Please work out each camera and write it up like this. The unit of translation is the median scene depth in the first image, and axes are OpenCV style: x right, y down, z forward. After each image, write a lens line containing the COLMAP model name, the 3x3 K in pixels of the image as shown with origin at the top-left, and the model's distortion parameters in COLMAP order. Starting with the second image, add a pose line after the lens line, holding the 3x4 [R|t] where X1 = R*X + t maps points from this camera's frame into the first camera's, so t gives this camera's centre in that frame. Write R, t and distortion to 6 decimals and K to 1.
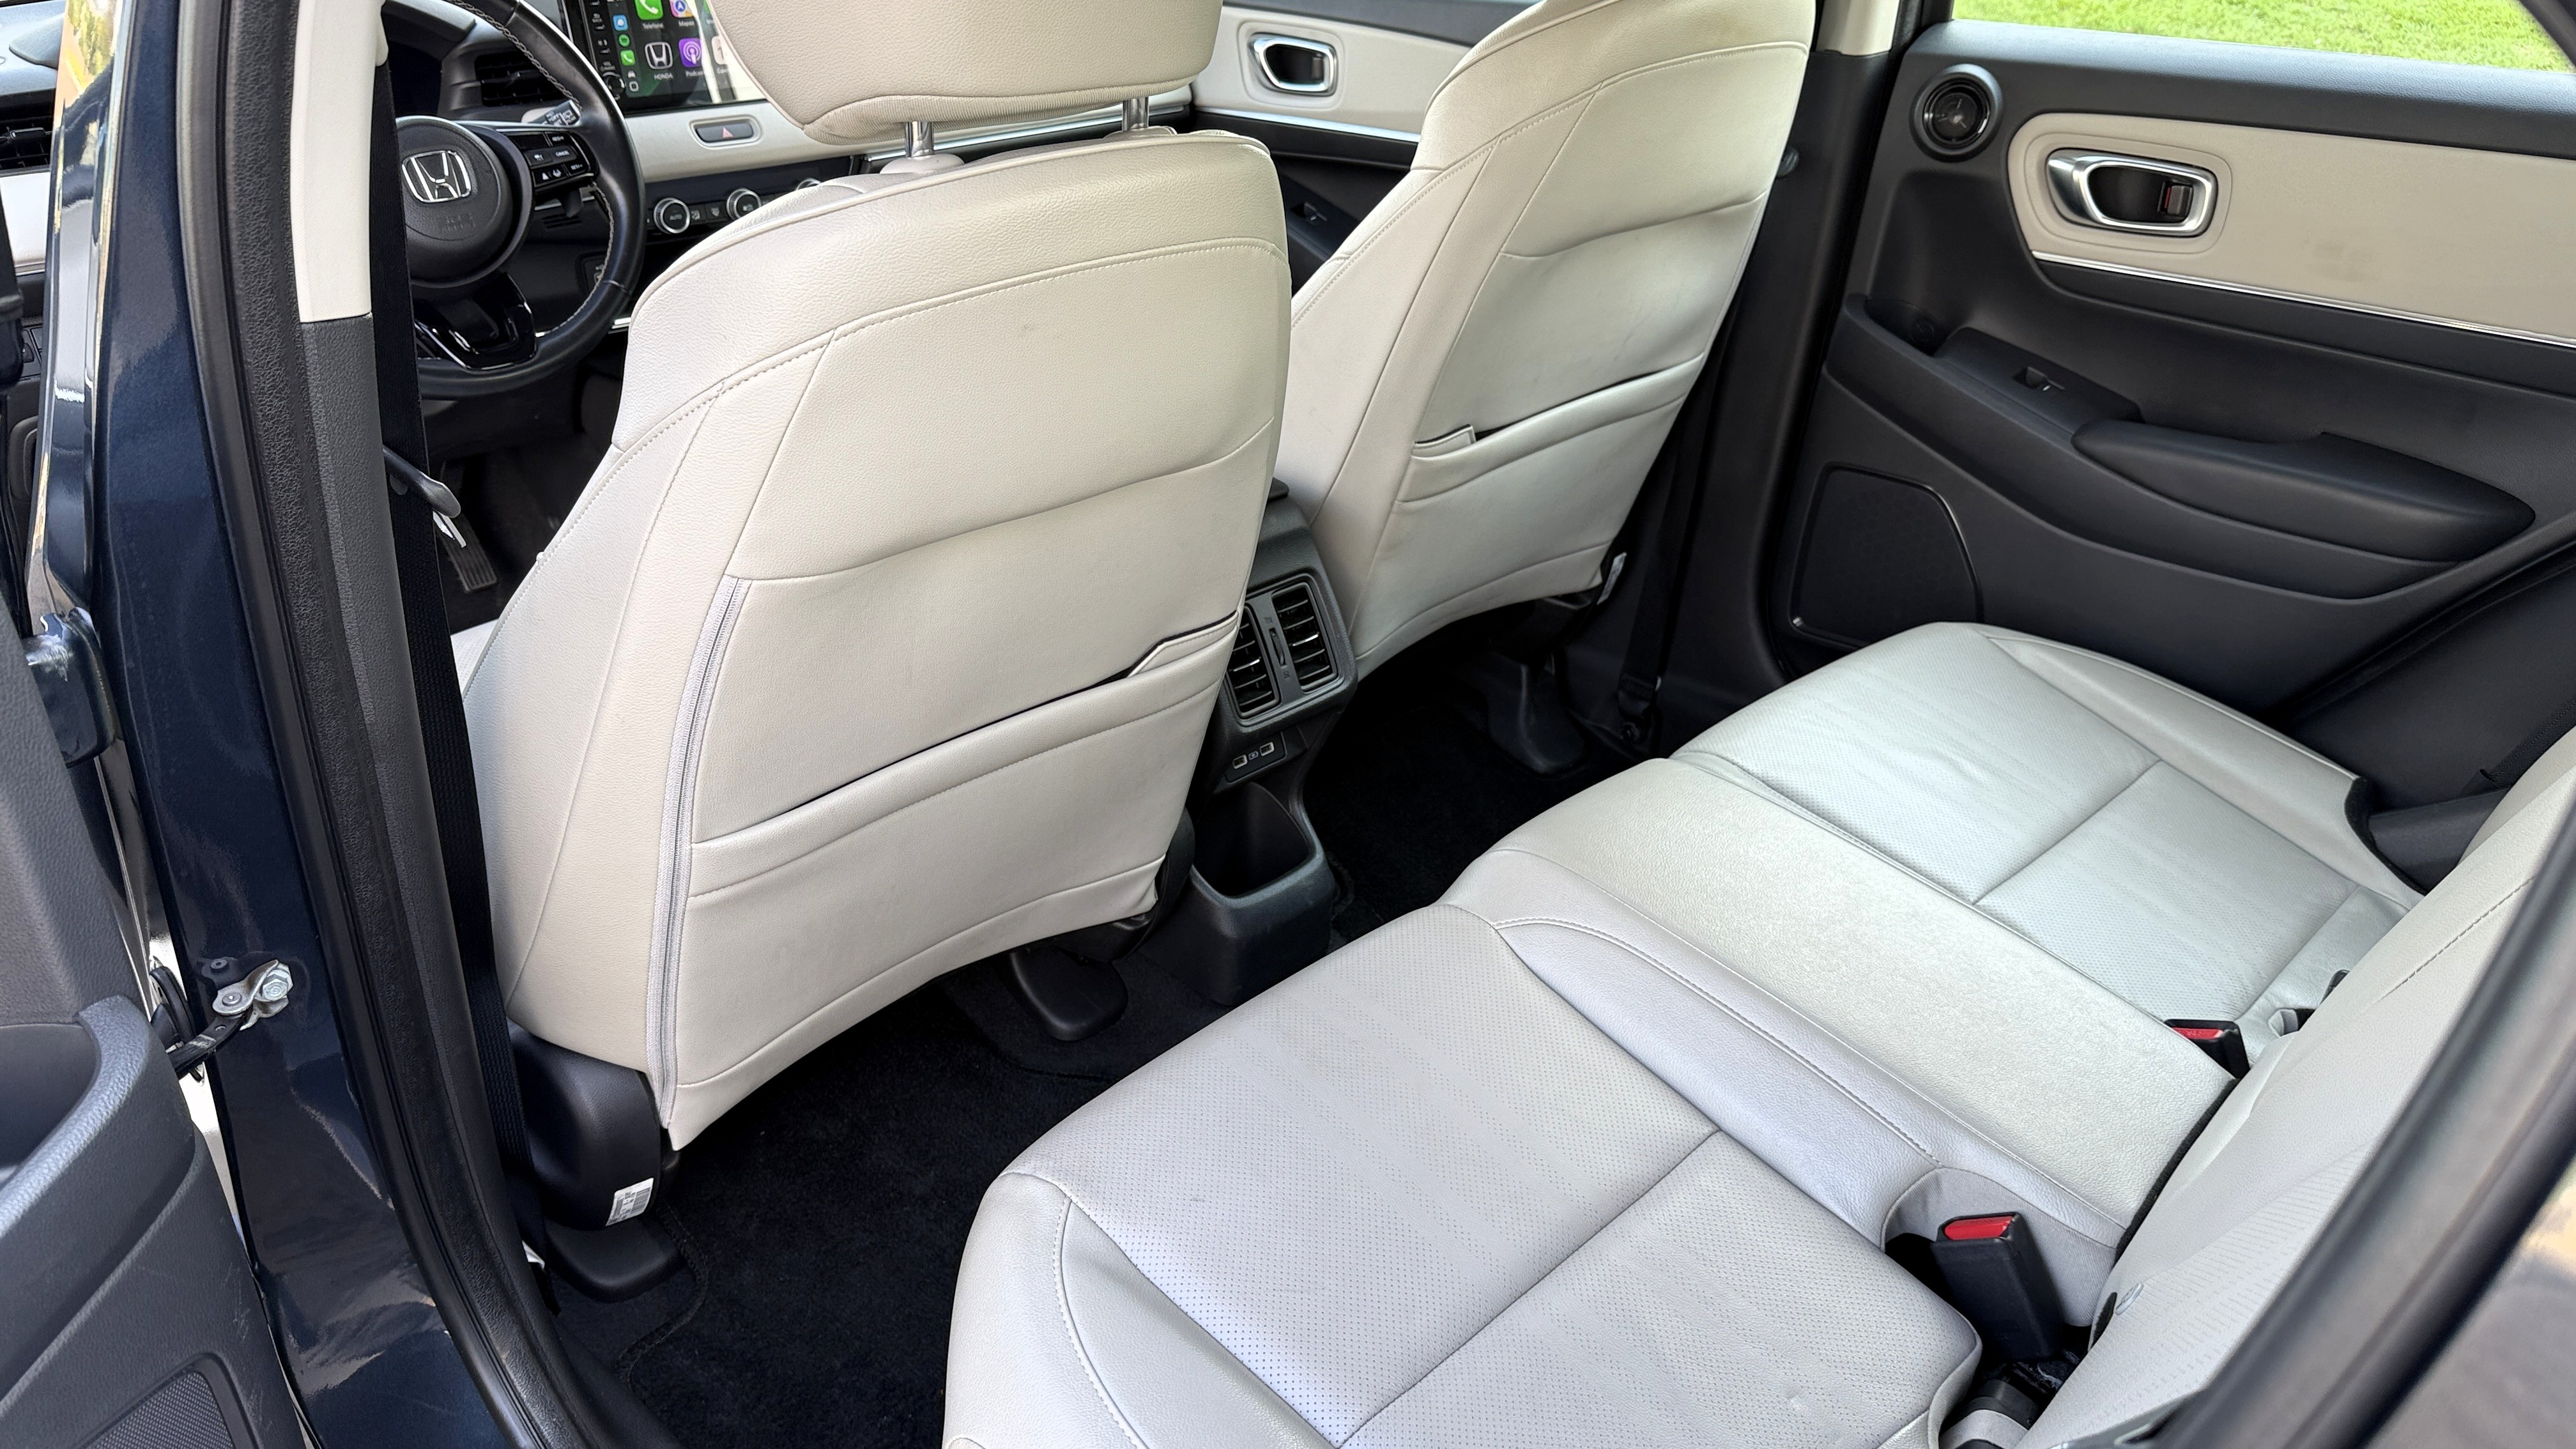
lens RADIAL K [[1837.8, 0, 1288.0], [0, 1837.8, 724.5], [0, 0, 1]] dist [0.117654, -0.218635]
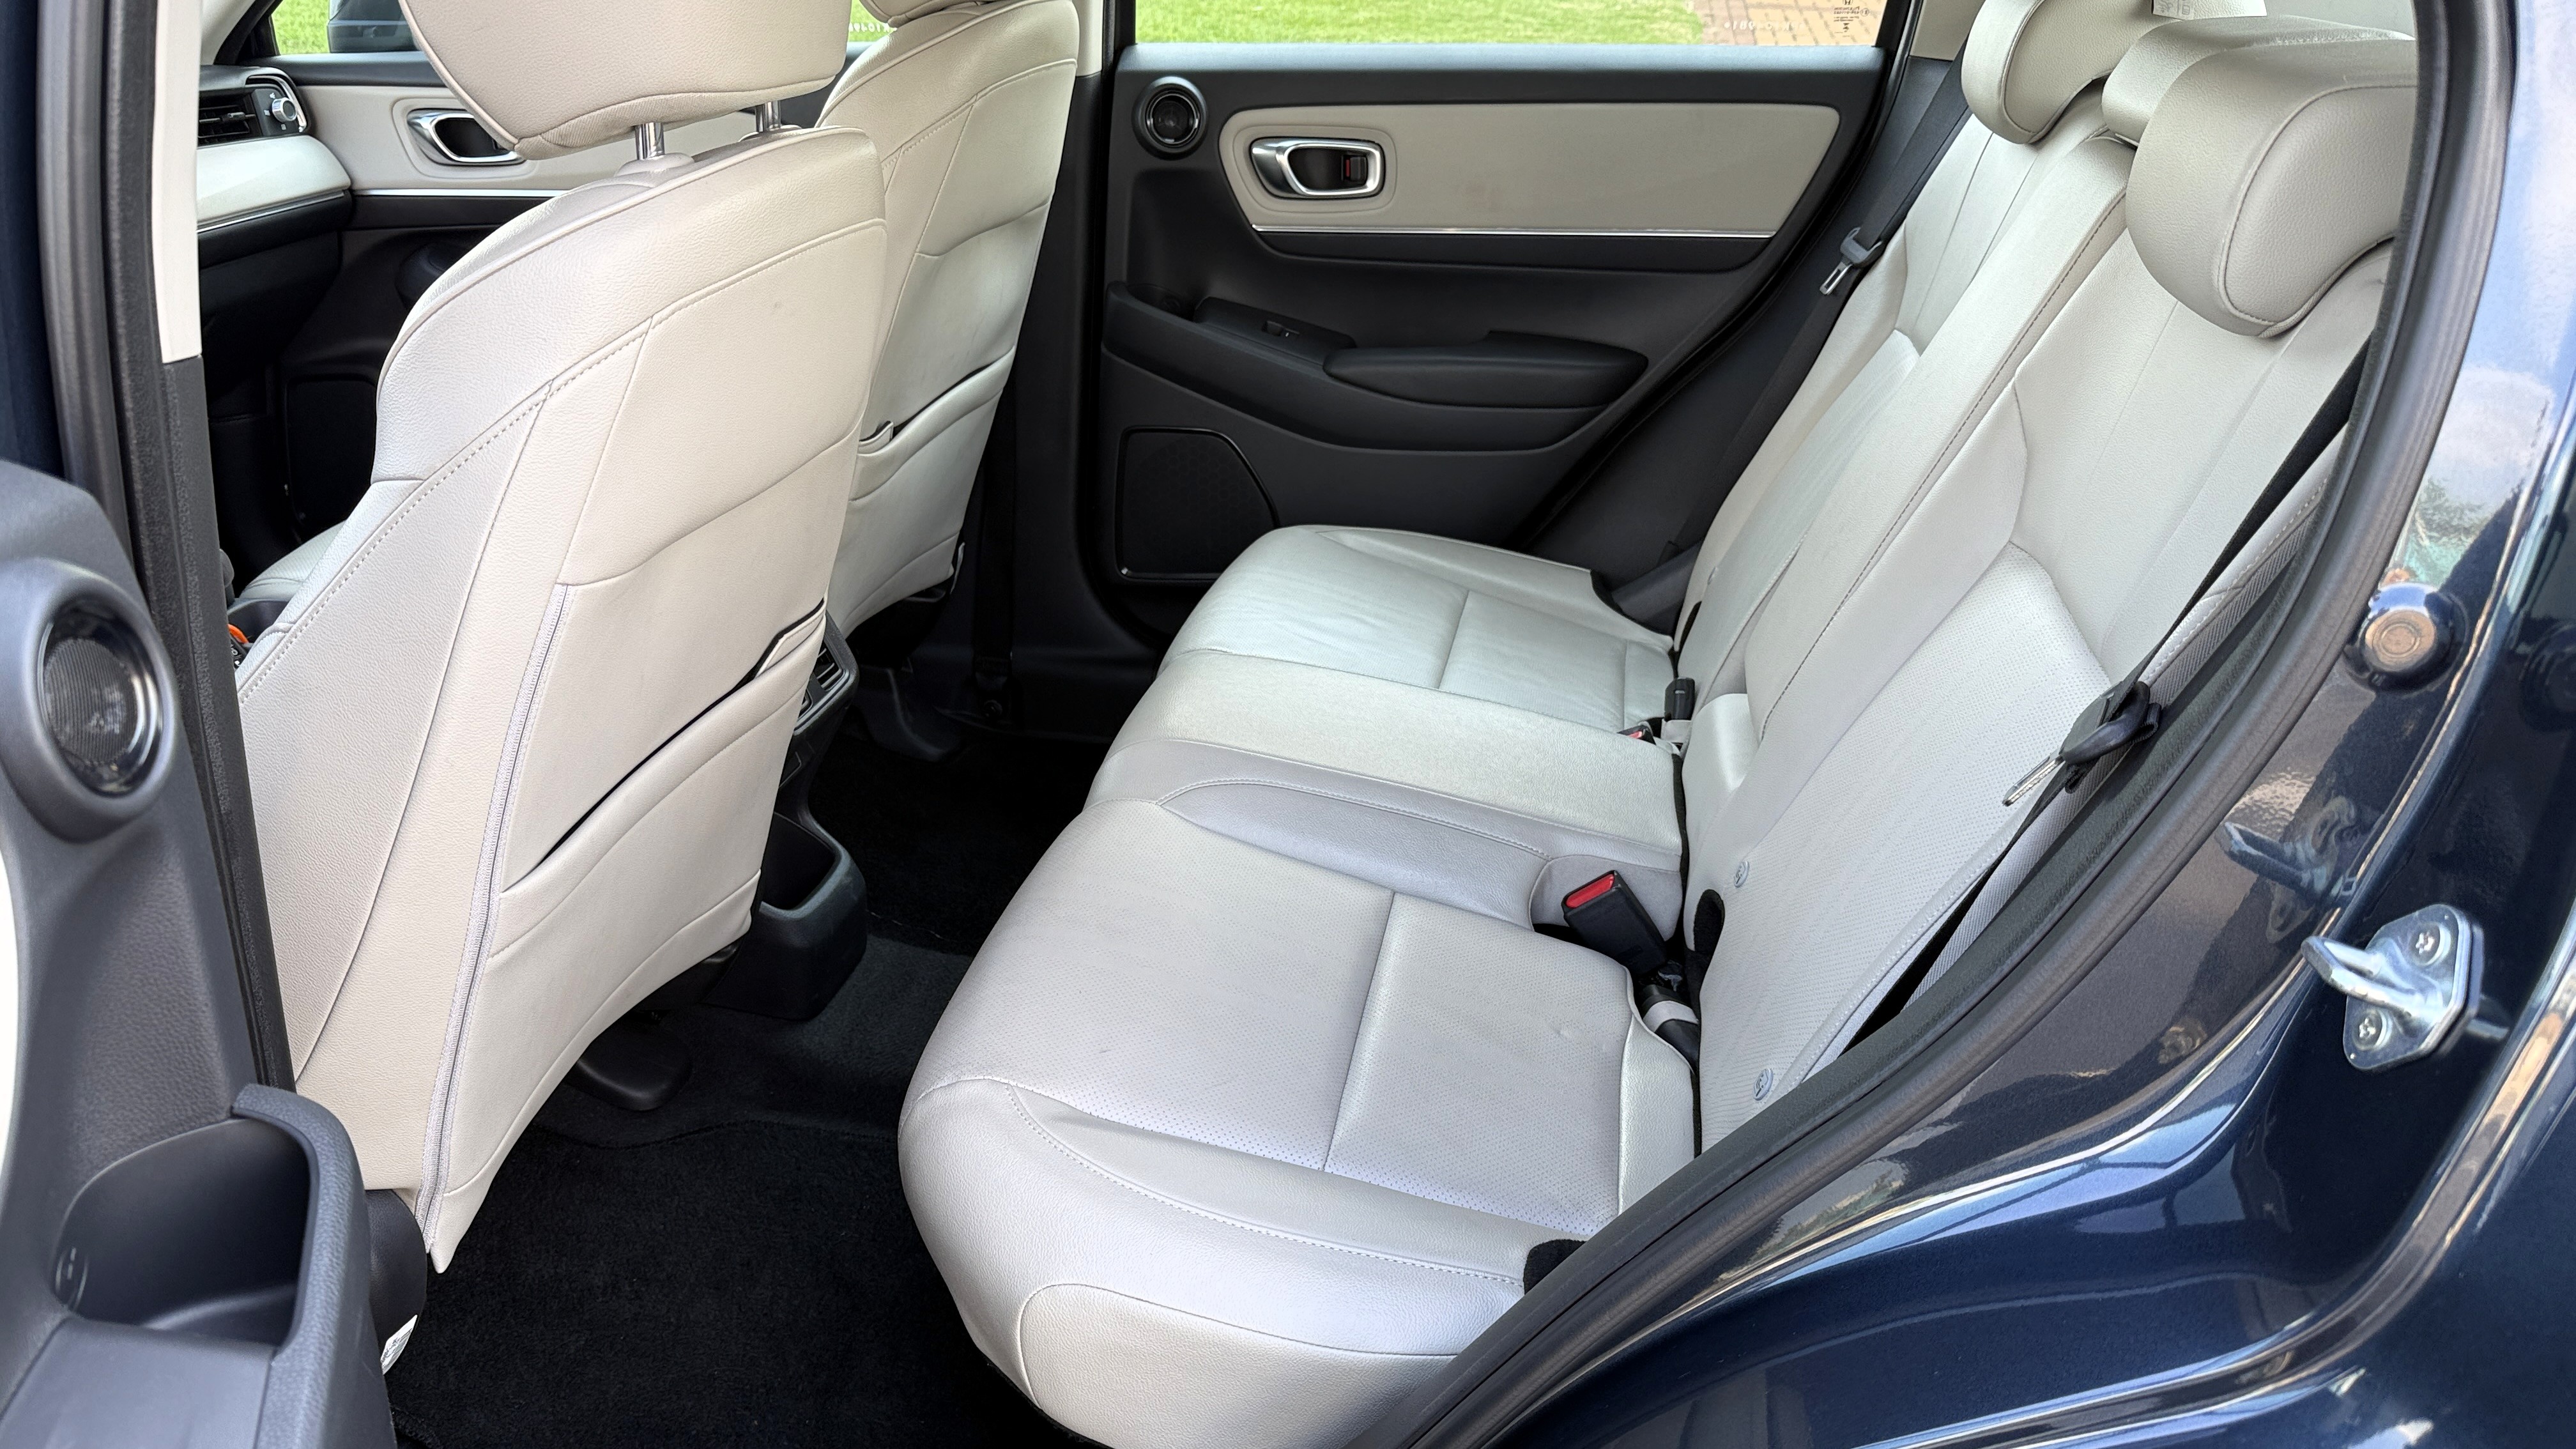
lens RADIAL K [[1833.3, 0, 1288.0], [0, 1833.3, 724.5], [0, 0, 1]] dist [0.105157, -0.162348]
pose [[0.829012, -0.240563, 0.504845, -0.291432], [0.263978, 0.964179, 0.025959, 0.040845], [-0.493006, 0.111747, 0.862820, -0.026830]]
